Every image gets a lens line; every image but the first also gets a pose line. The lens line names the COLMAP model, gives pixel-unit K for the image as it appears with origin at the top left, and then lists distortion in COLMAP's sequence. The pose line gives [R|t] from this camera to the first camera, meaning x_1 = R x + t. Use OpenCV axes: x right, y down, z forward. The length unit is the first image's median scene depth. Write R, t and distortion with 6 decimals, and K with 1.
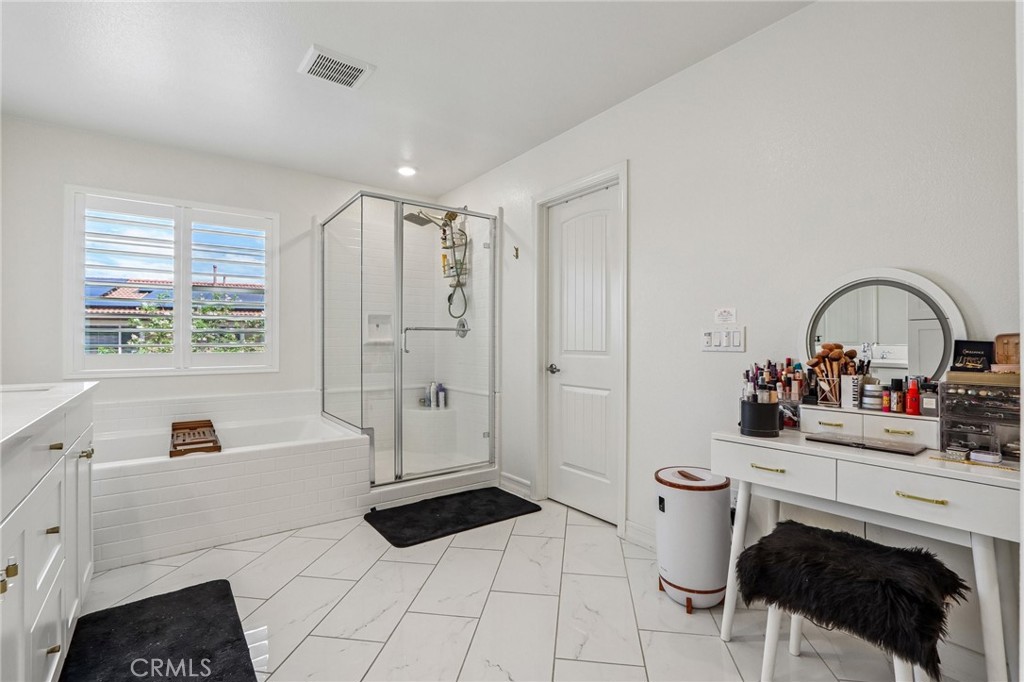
lens RADIAL K [[472.8, 0, 509.4], [0, 472.8, 342.3], [0, 0, 1]] dist [-0.003146, 0.001219]
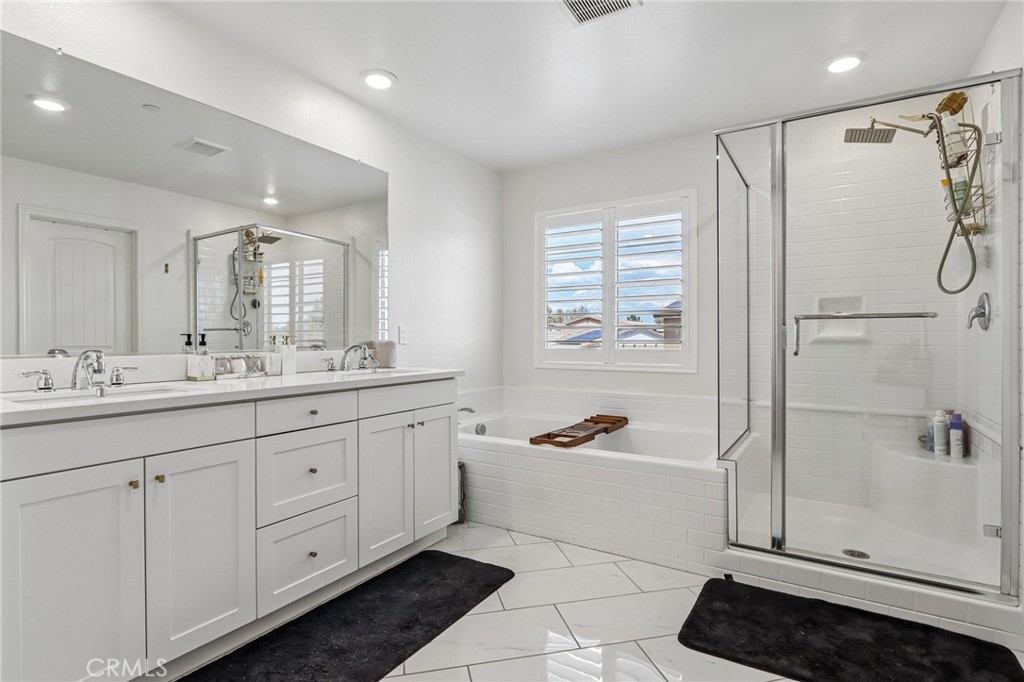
lens RADIAL K [[509.2, 0, 507.7], [0, 509.2, 337.1], [0, 0, 1]] dist [-0.005171, -0.000539]
pose [[0.375451, -0.002164, -0.926840, 0.270423], [-0.001469, 0.999995, -0.002929, 0.000631], [0.926841, 0.002461, 0.375446, 0.387089]]
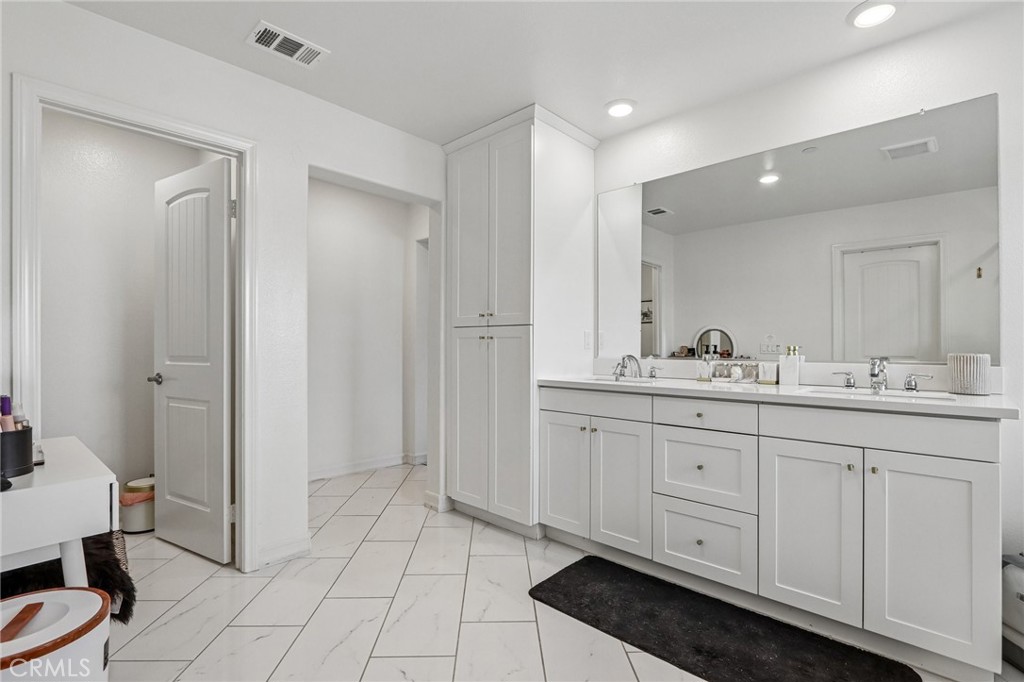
lens RADIAL K [[472.8, 0, 513.4], [0, 472.8, 344.7], [0, 0, 1]] dist [-0.003146, 0.001219]
pose [[-0.976797, -0.008017, -0.214018, -0.004028], [-0.007558, 0.999967, -0.002964, -0.000276], [0.214035, -0.001278, -0.976825, 0.965812]]
